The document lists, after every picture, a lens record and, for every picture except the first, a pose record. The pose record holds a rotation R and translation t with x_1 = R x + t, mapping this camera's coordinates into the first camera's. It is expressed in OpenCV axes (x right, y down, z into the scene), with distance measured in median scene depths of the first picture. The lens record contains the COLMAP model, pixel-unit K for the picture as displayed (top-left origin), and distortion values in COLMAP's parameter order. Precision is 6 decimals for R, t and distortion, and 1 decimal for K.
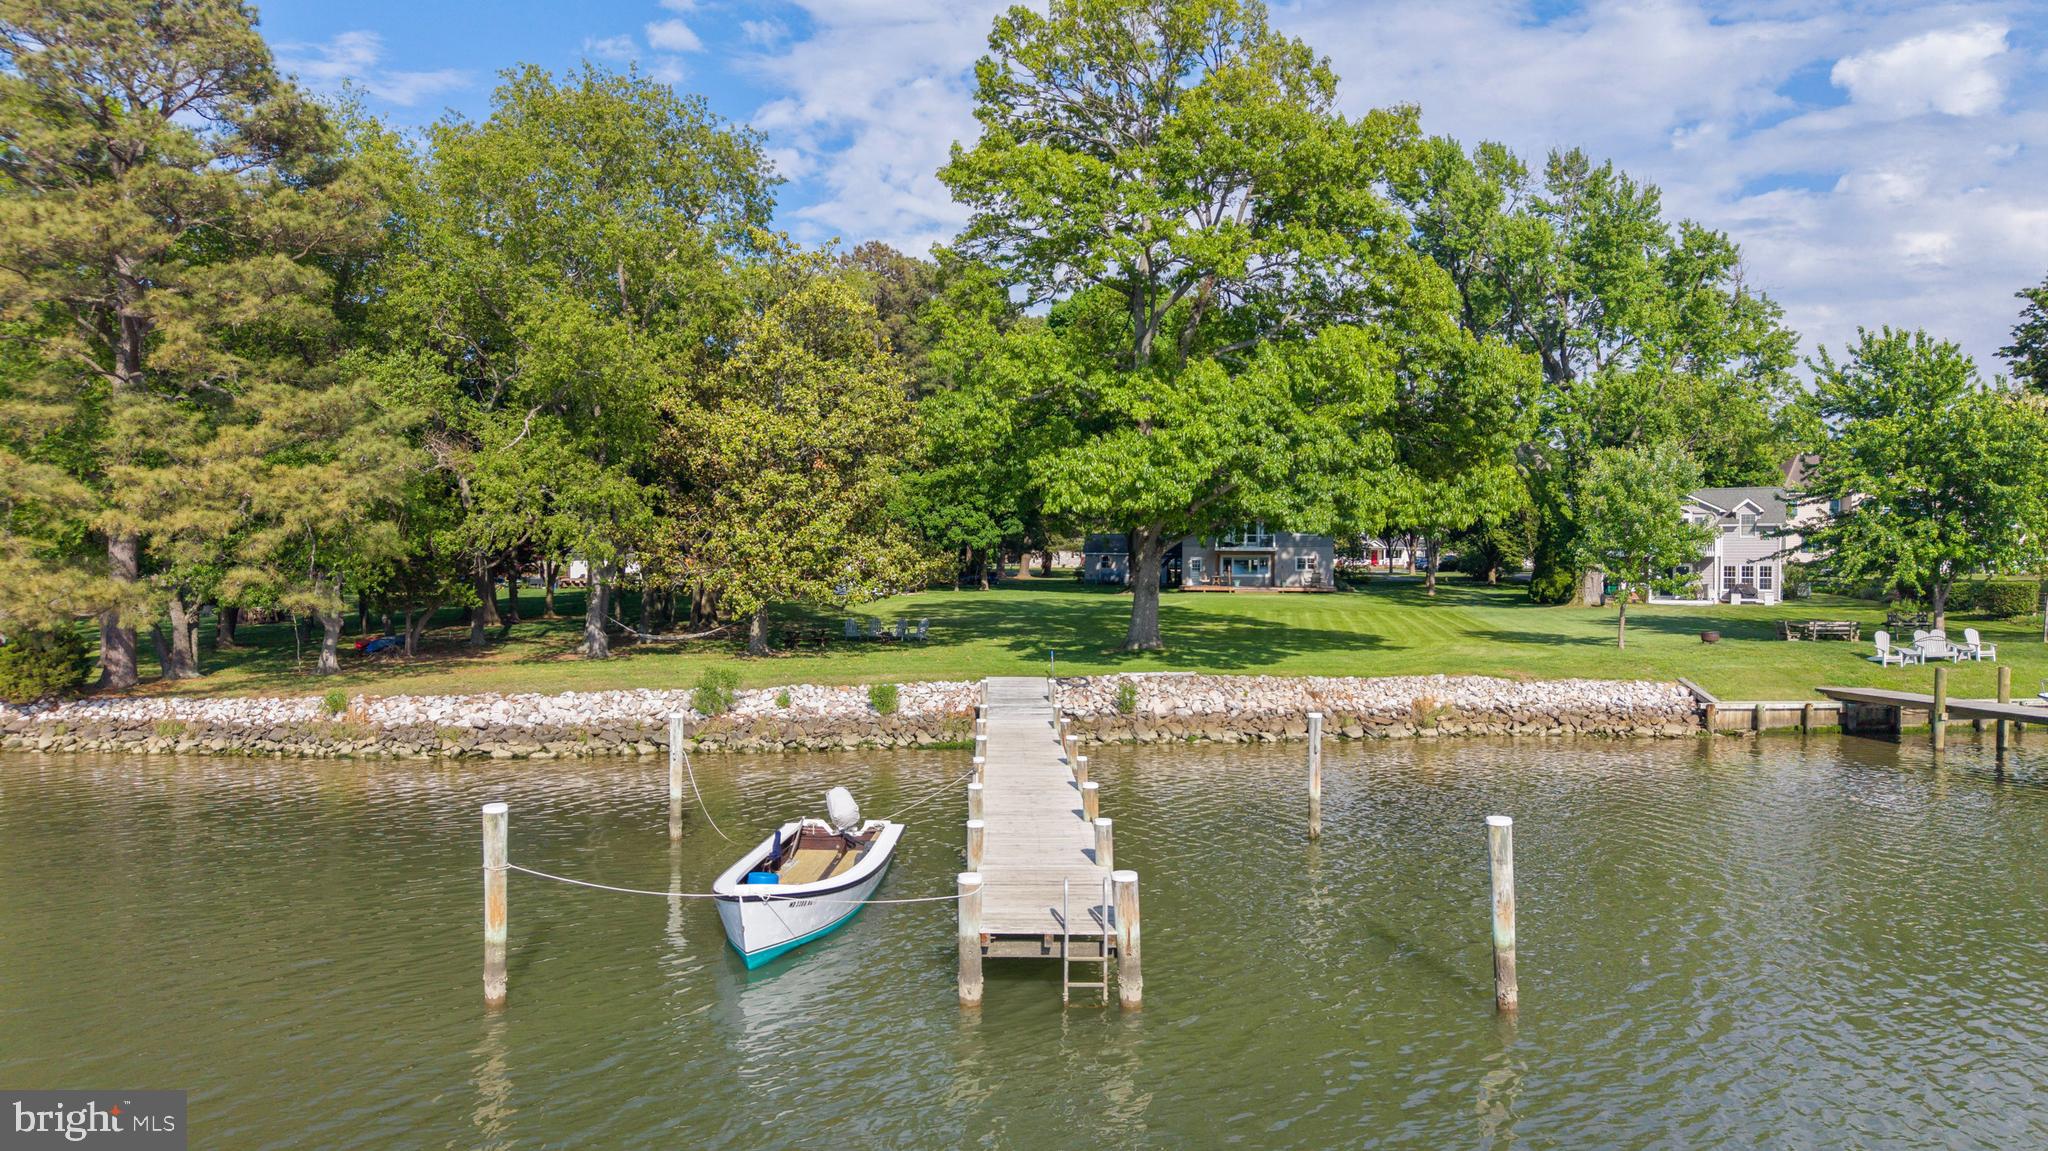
lens RADIAL K [[1370.8, 0, 1024.0], [0, 1370.8, 575.5], [0, 0, 1]] dist [0.022659, -0.021900]
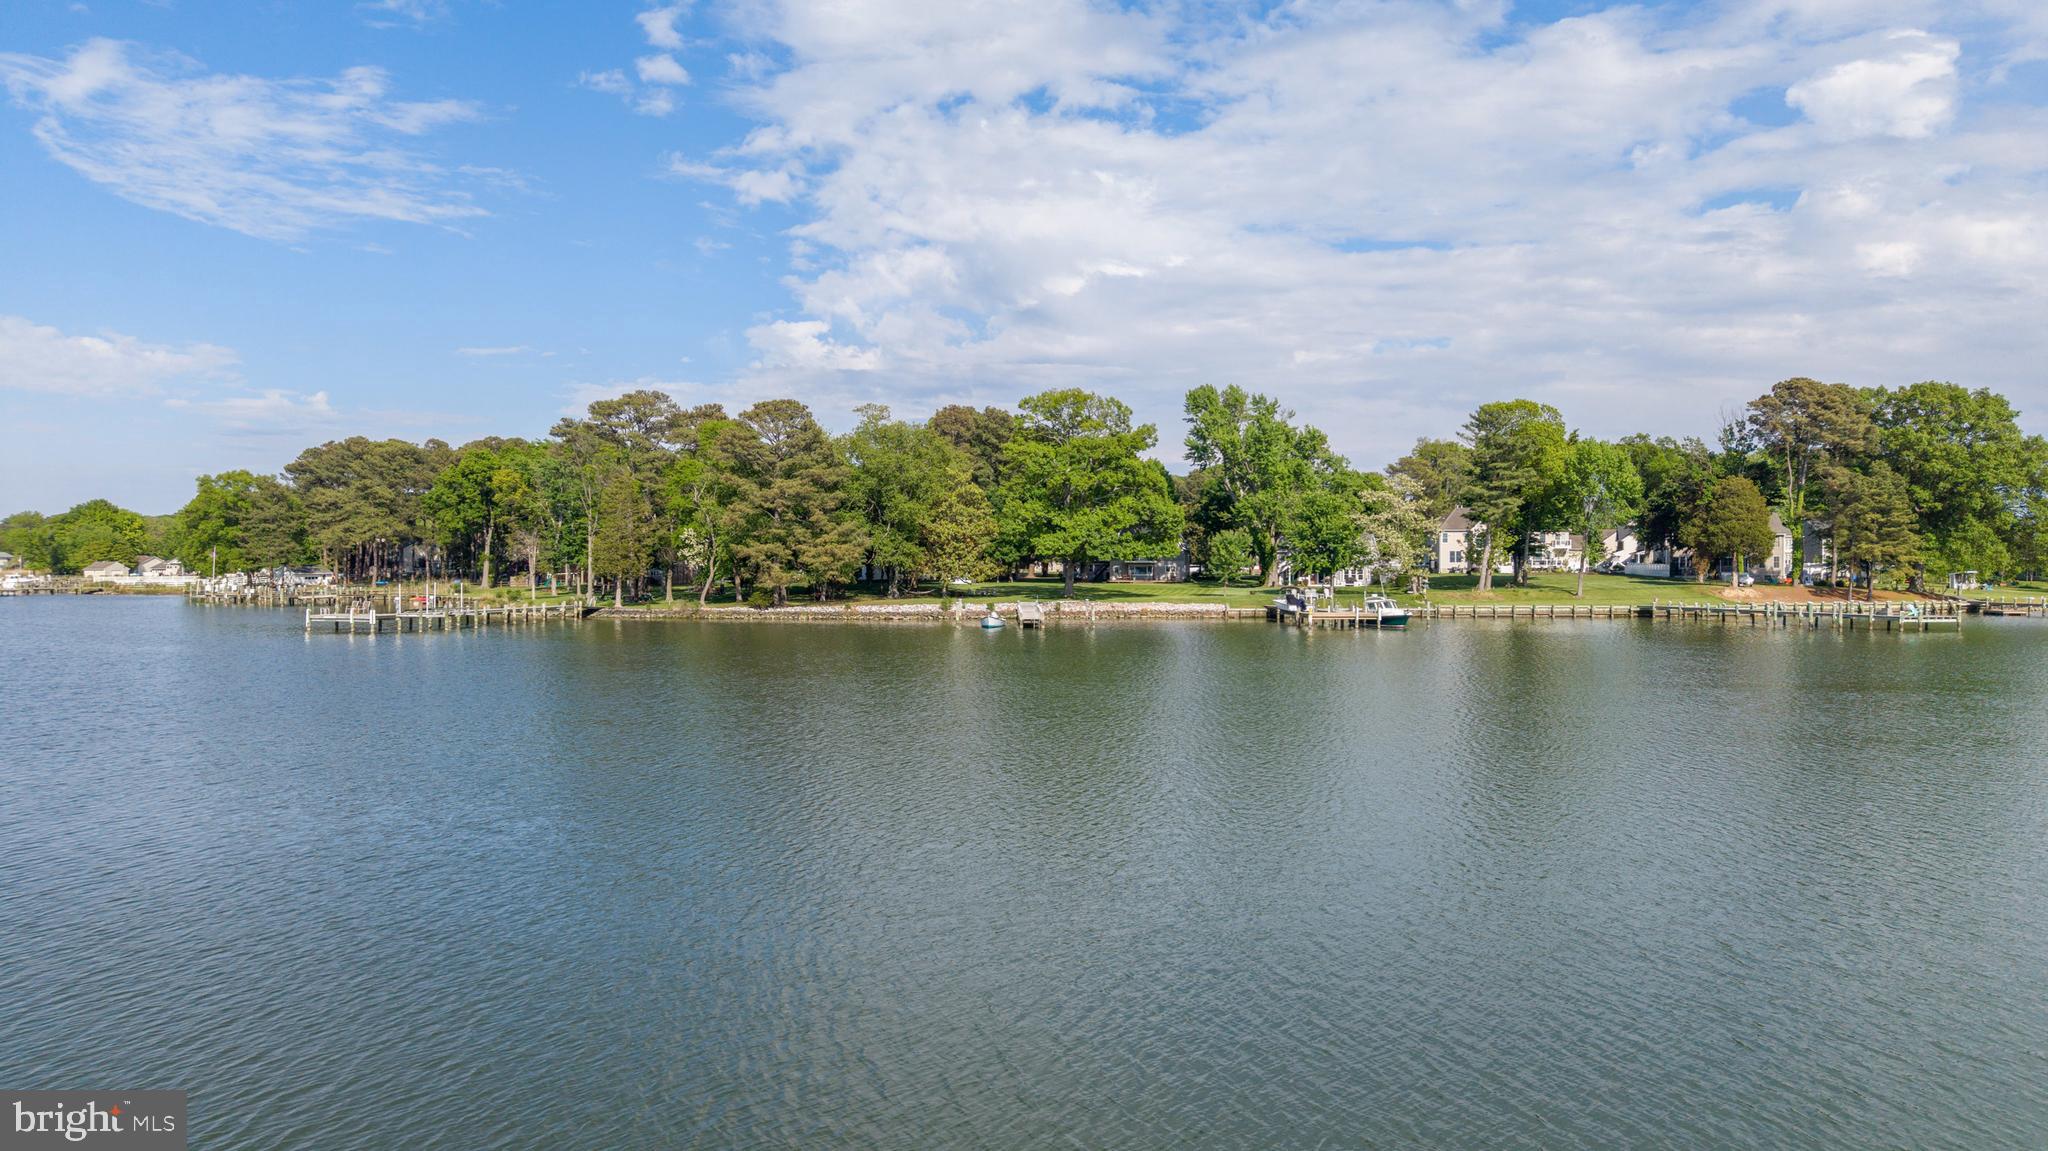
lens RADIAL K [[1646.6, 0, 1024.0], [0, 1646.6, 575.5], [0, 0, 1]] dist [-0.104393, -0.002295]
pose [[0.999445, -0.005172, 0.032919, -0.149346], [0.005668, 0.999872, -0.014983, 0.068311], [-0.032838, 0.015161, 0.999346, -3.126726]]
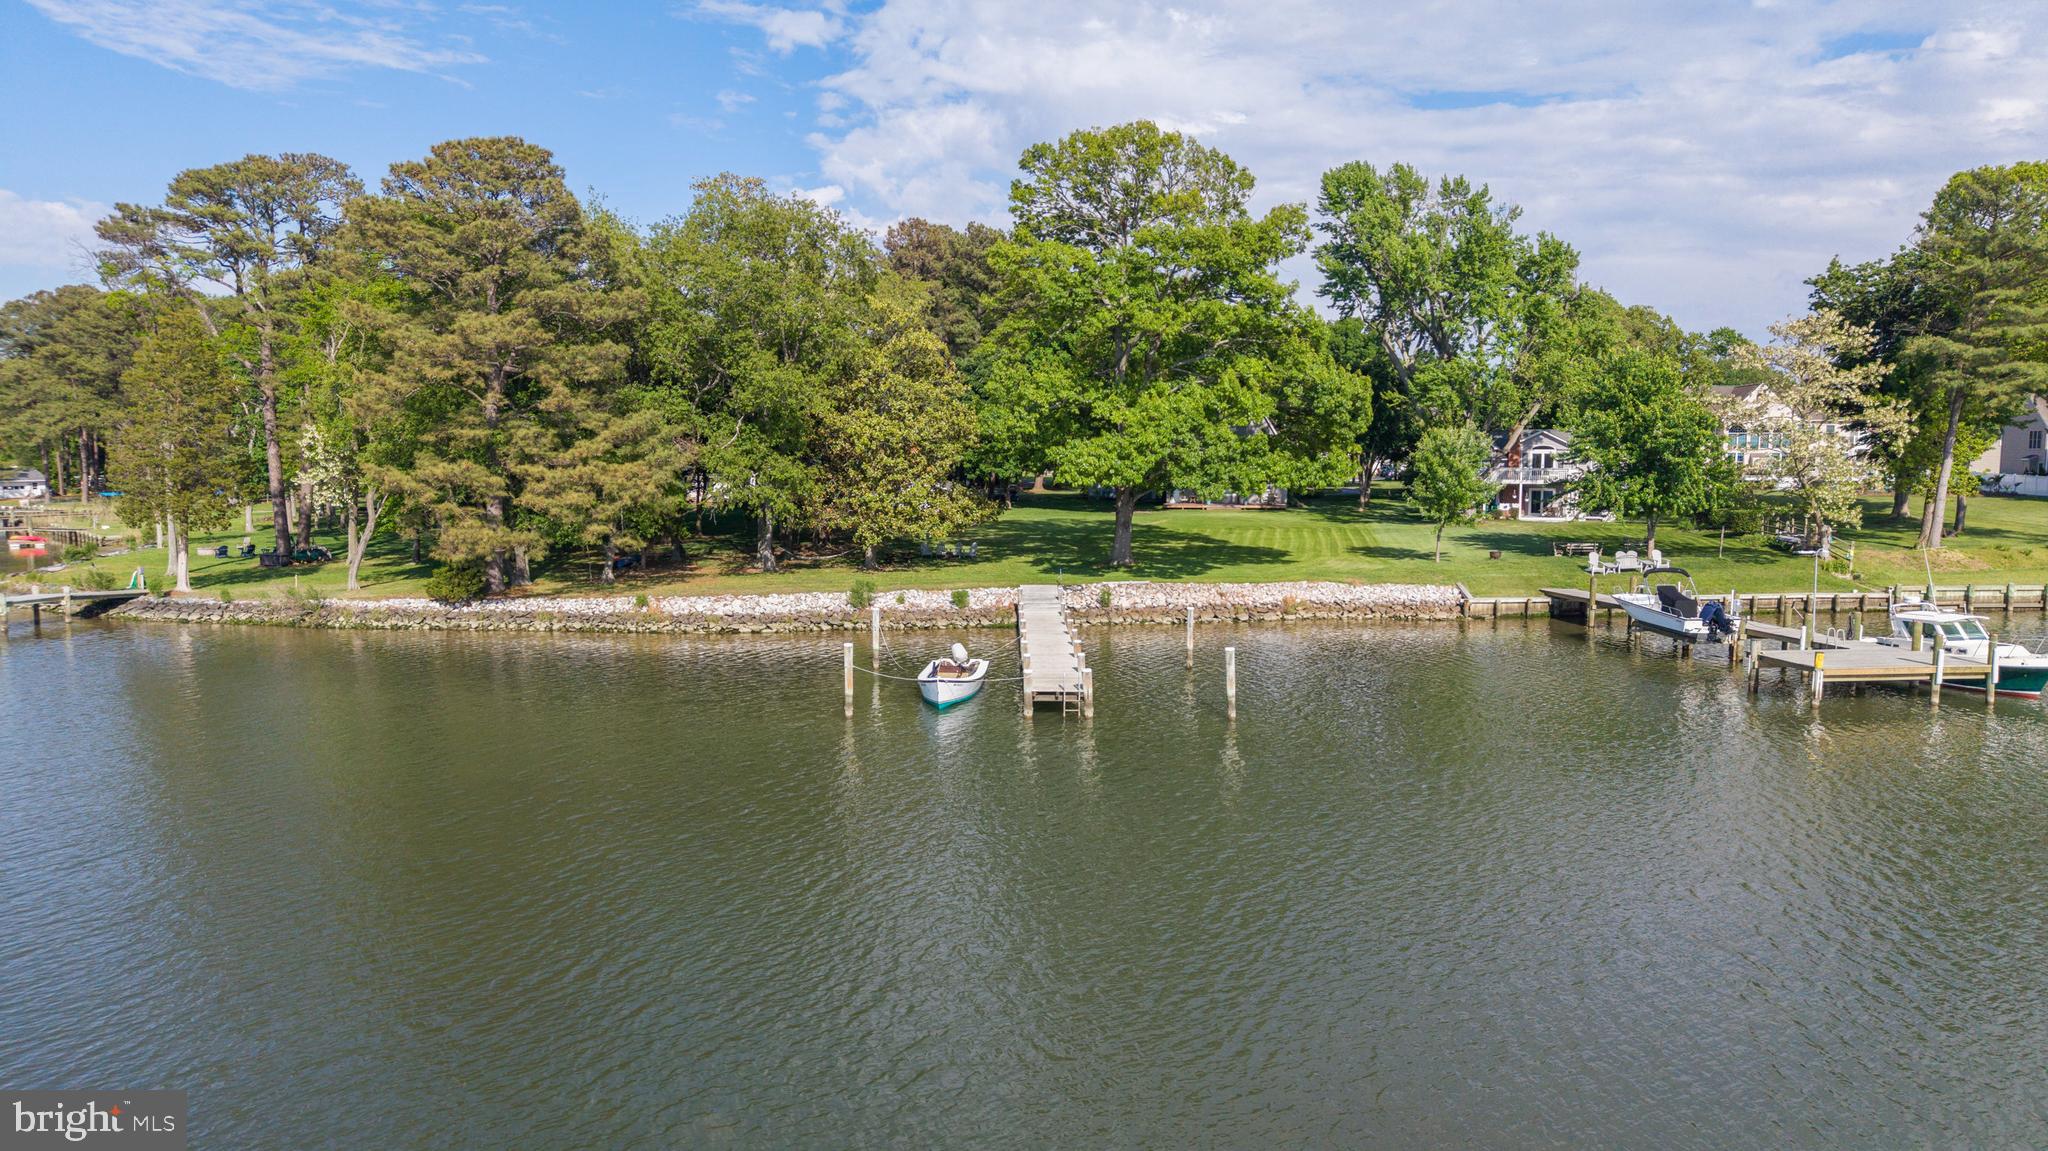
lens RADIAL K [[1370.8, 0, 1024.0], [0, 1370.8, 575.5], [0, 0, 1]] dist [0.022659, -0.021900]
pose [[0.999964, -0.002294, -0.008215, -0.009371], [0.002943, 0.996804, 0.079827, -0.065438], [0.008005, -0.079848, 0.996775, -0.612584]]
